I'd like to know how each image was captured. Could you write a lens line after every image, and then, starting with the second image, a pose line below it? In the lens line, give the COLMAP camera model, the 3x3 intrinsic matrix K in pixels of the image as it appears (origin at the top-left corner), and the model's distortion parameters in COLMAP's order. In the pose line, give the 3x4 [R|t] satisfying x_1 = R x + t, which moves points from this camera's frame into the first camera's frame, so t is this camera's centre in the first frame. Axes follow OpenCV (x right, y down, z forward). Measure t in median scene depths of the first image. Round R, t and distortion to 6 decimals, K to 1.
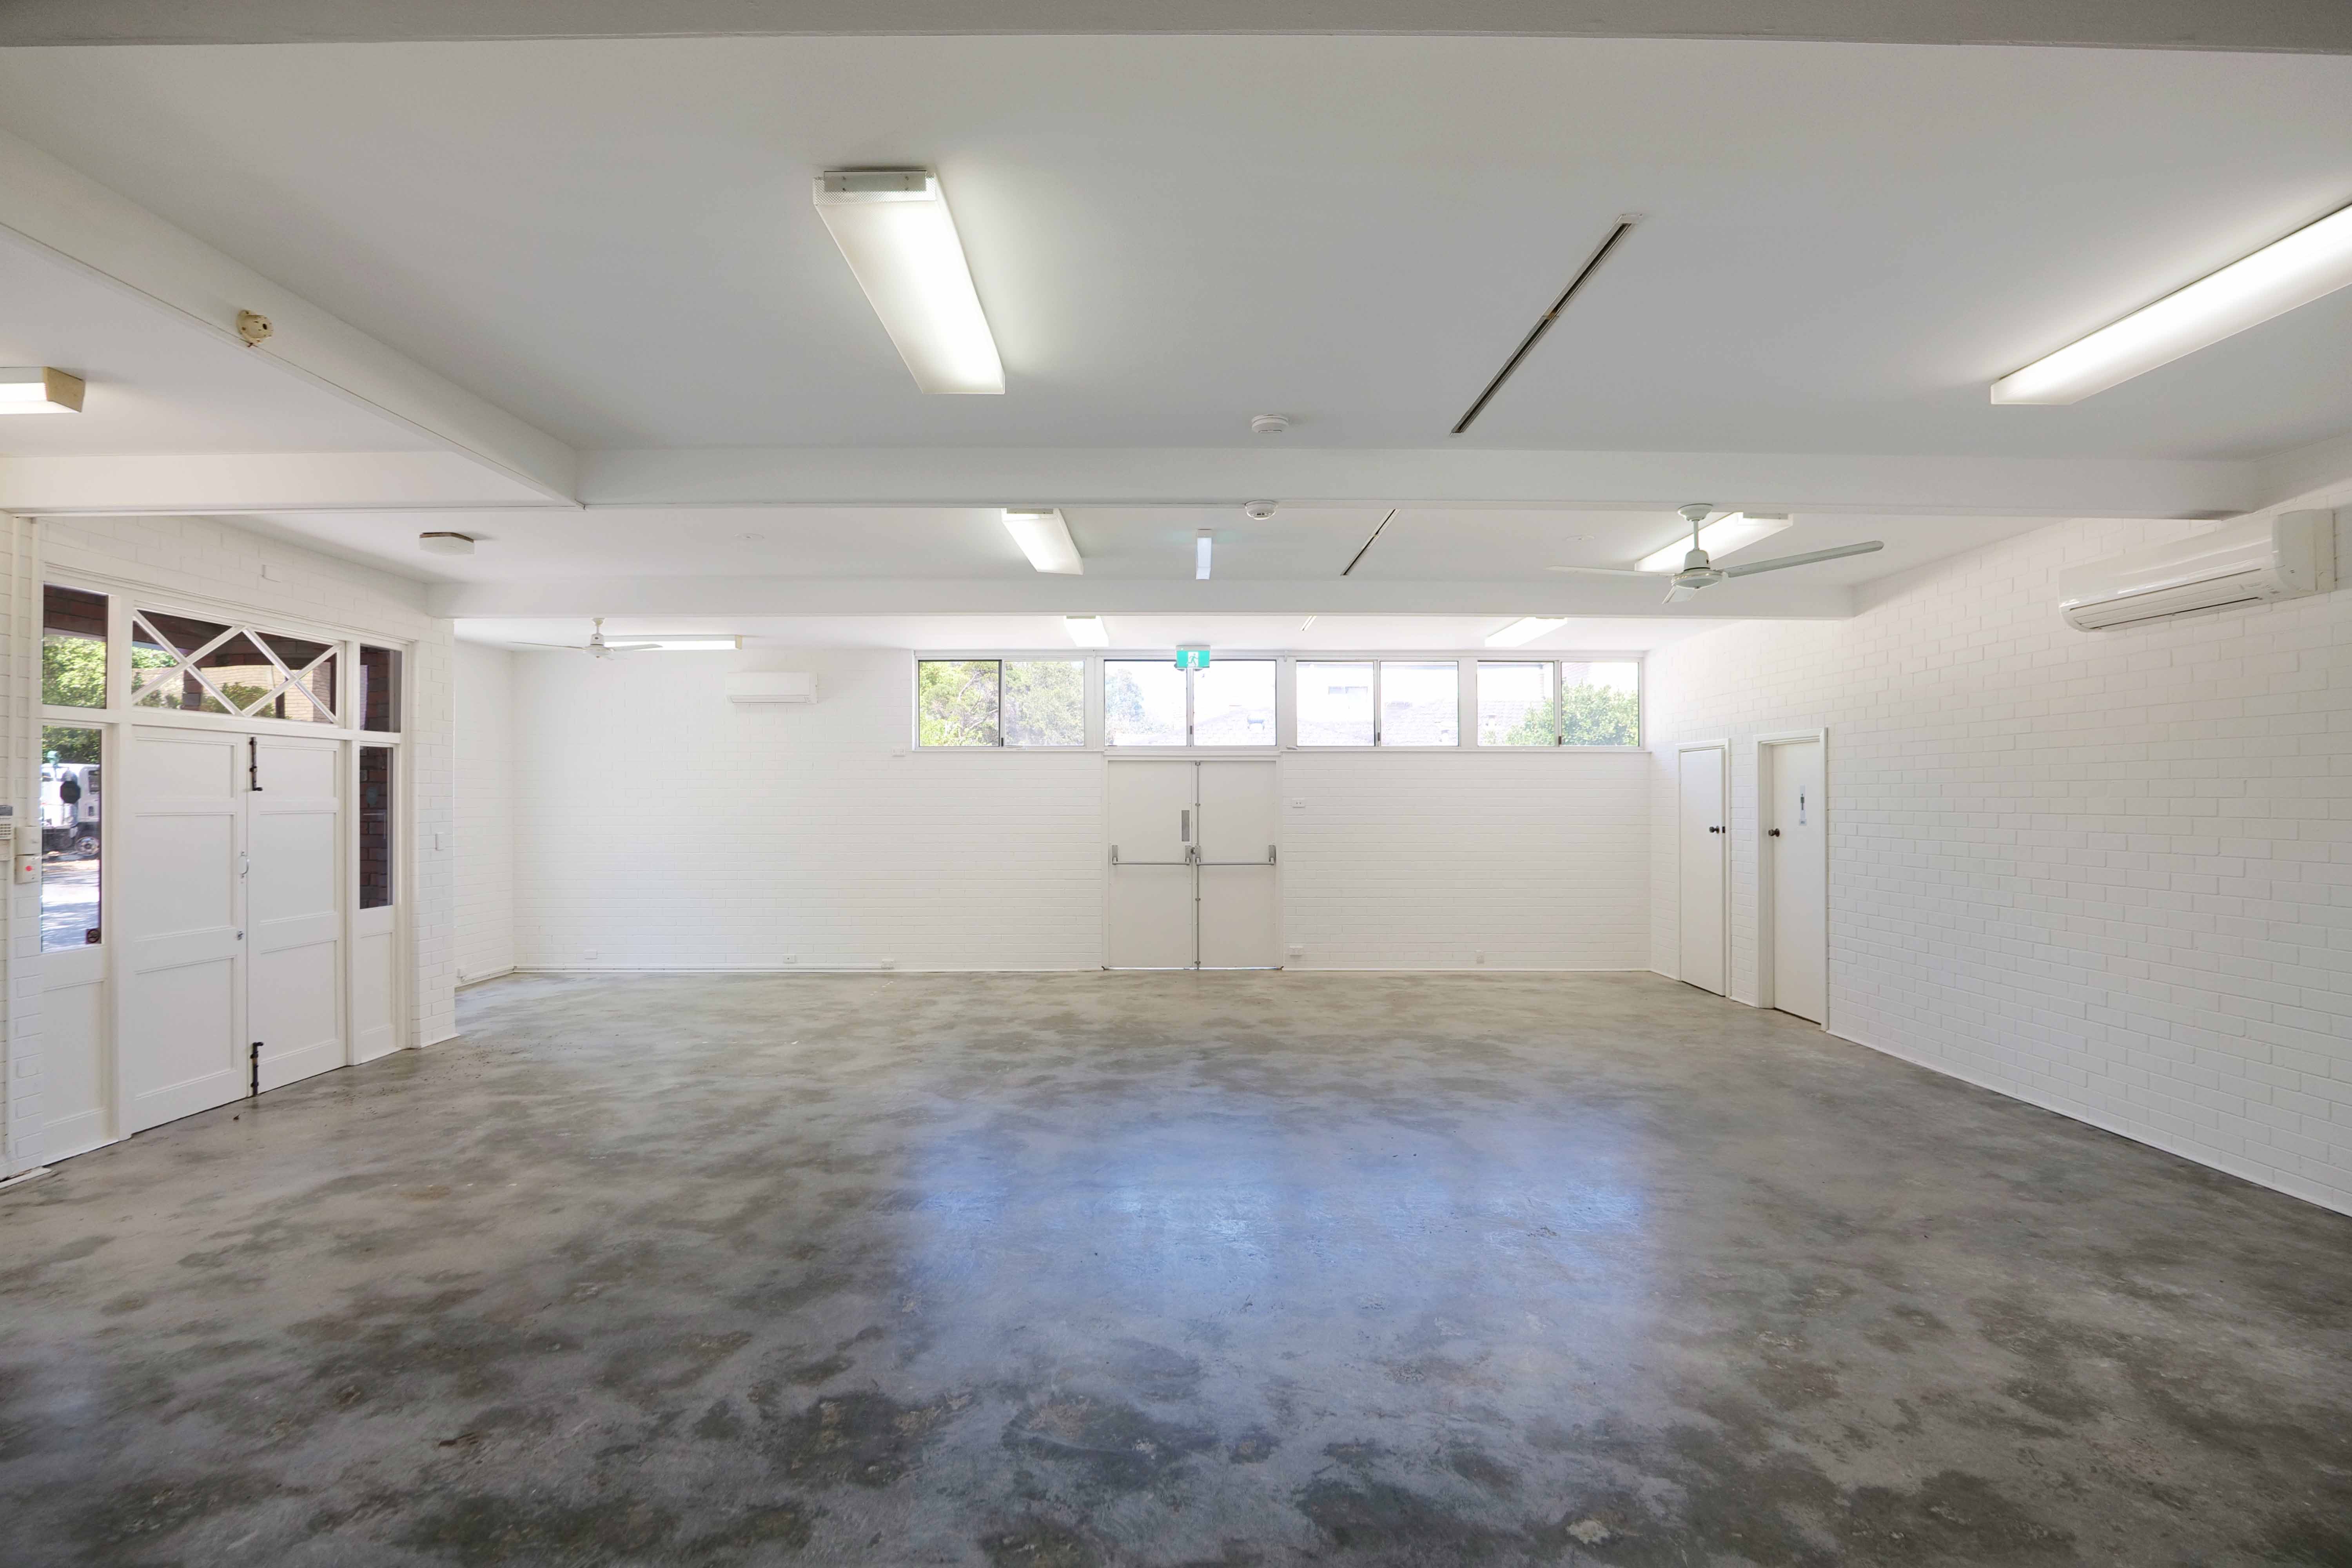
lens RADIAL K [[1074.1, 0, 1168.3], [0, 1074.1, 791.5], [0, 0, 1]] dist [0.000278, 0.000440]
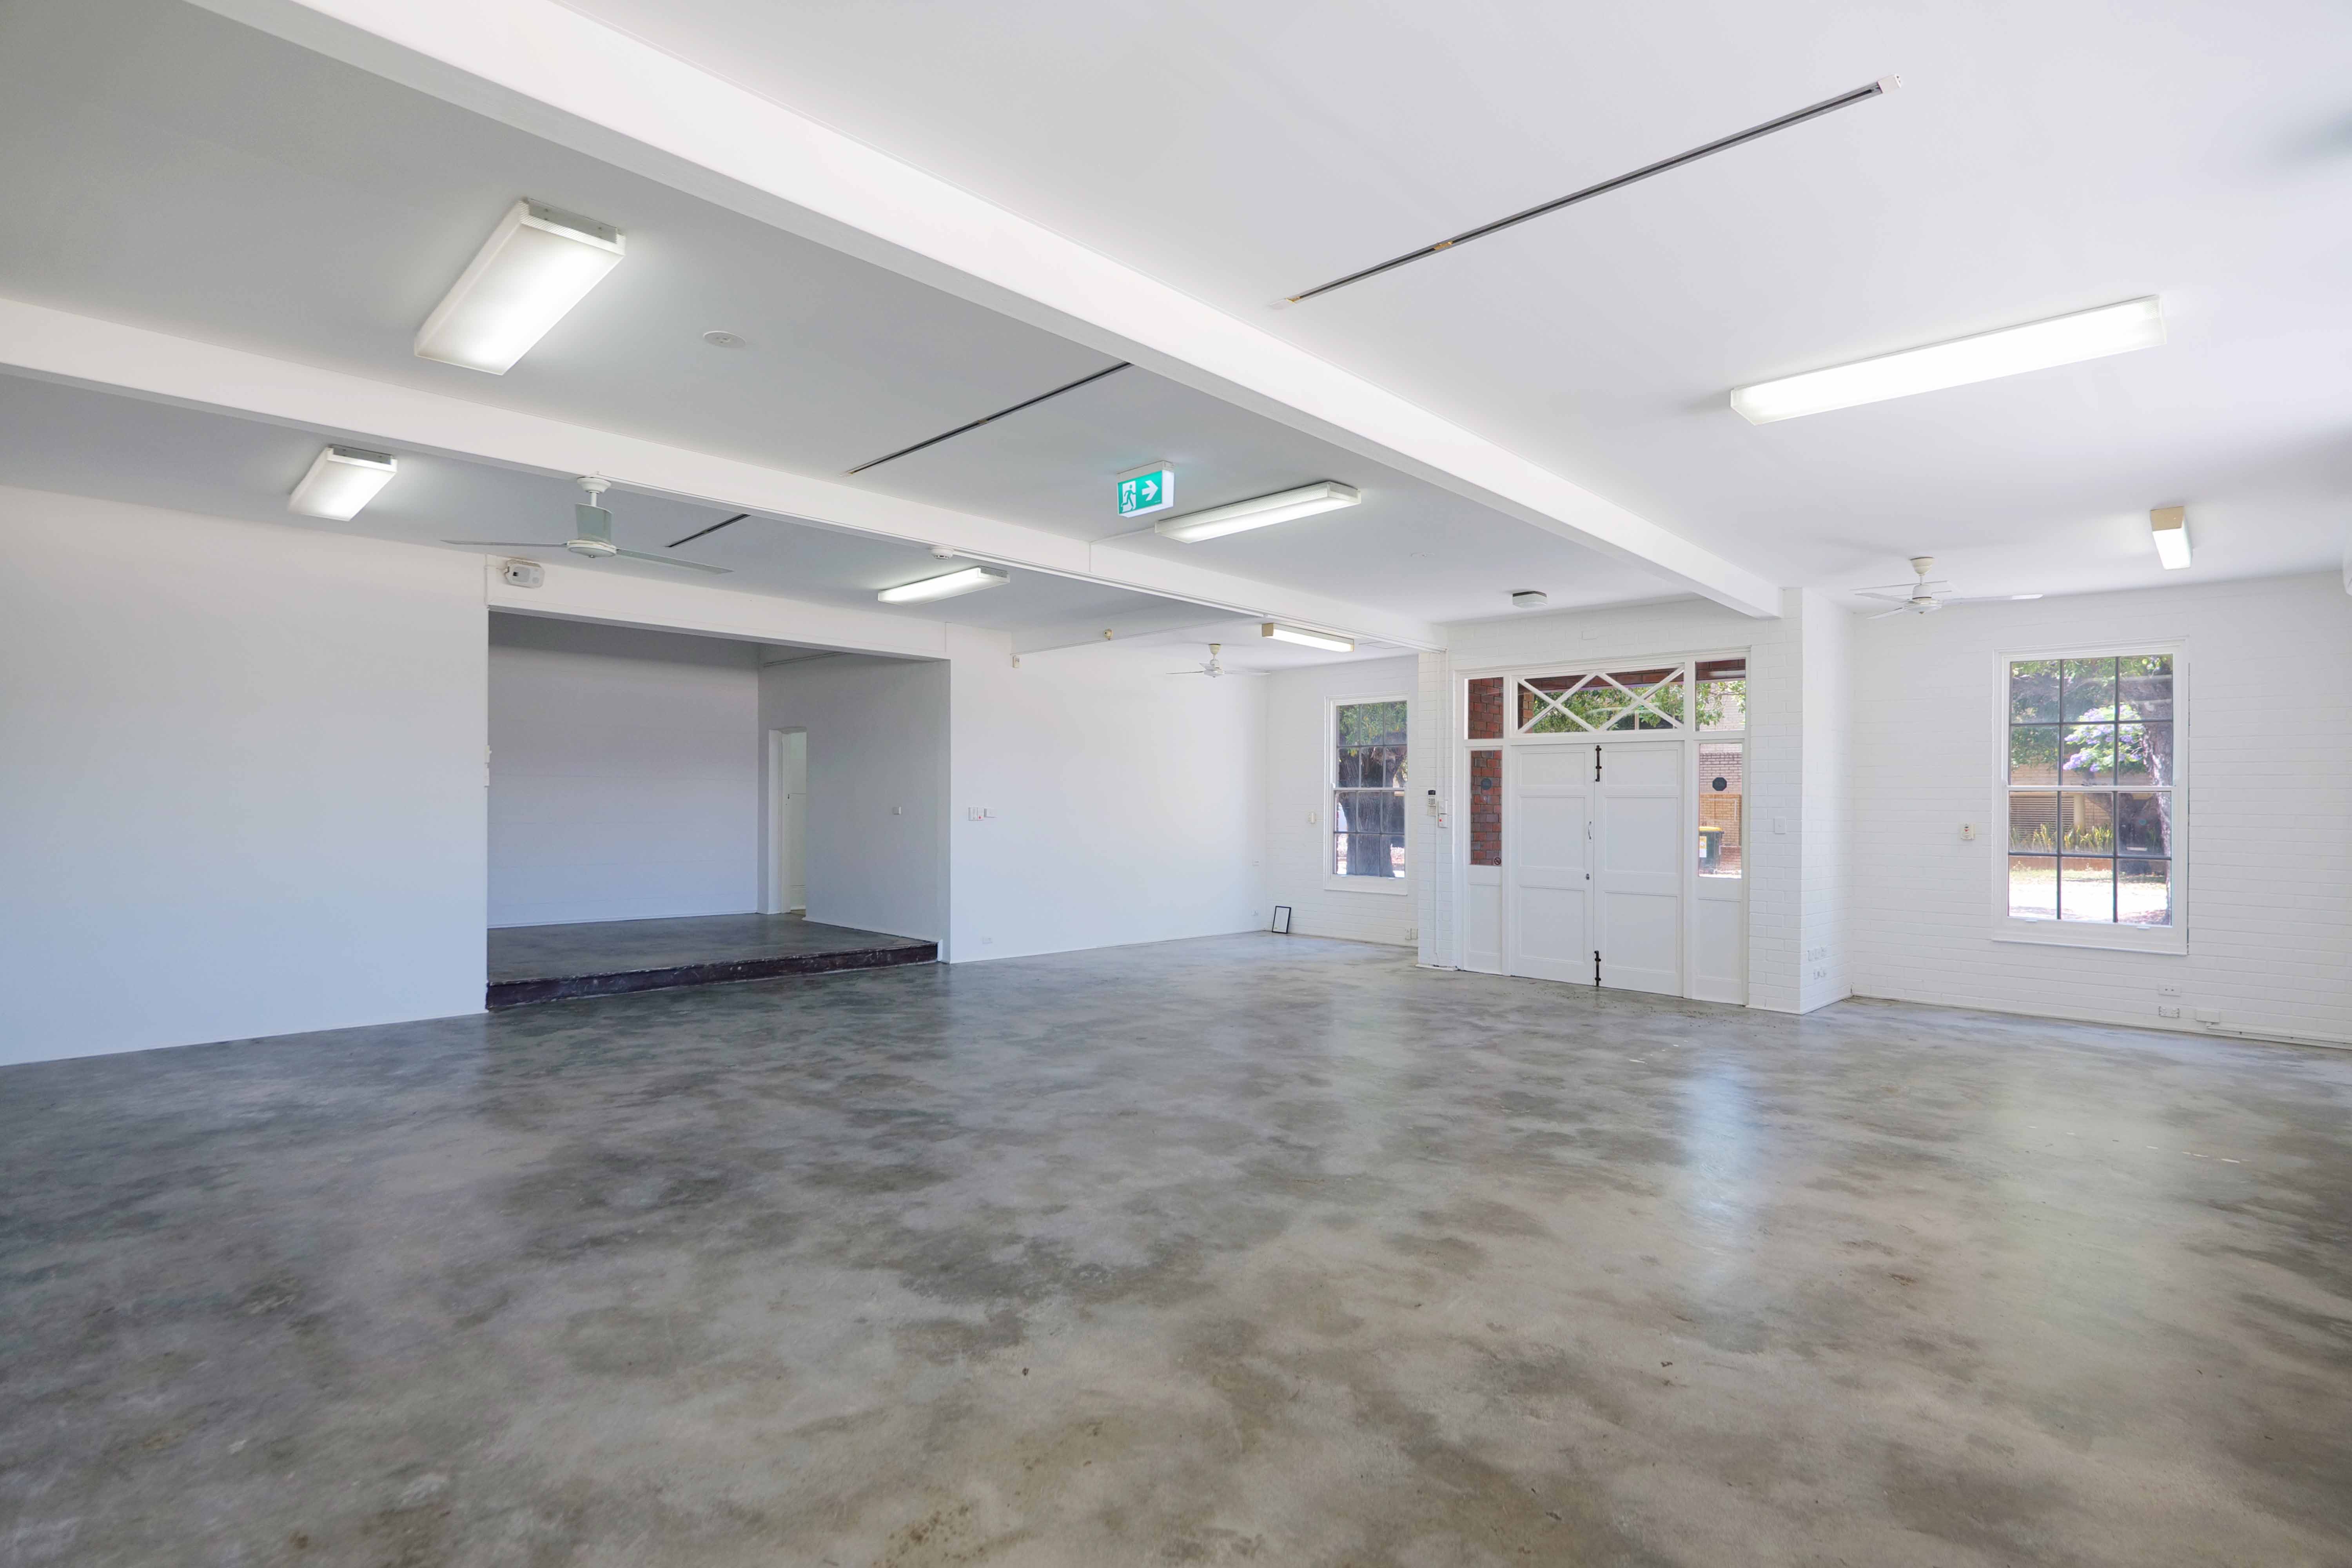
lens RADIAL K [[1141.0, 0, 1164.4], [0, 1141.0, 746.4], [0, 0, 1]] dist [-0.059492, 0.001164]
pose [[-0.695375, -0.055176, -0.716526, 0.733484], [-0.005063, 0.997400, -0.071891, 0.071417], [0.718629, -0.046363, -0.693846, 1.755181]]
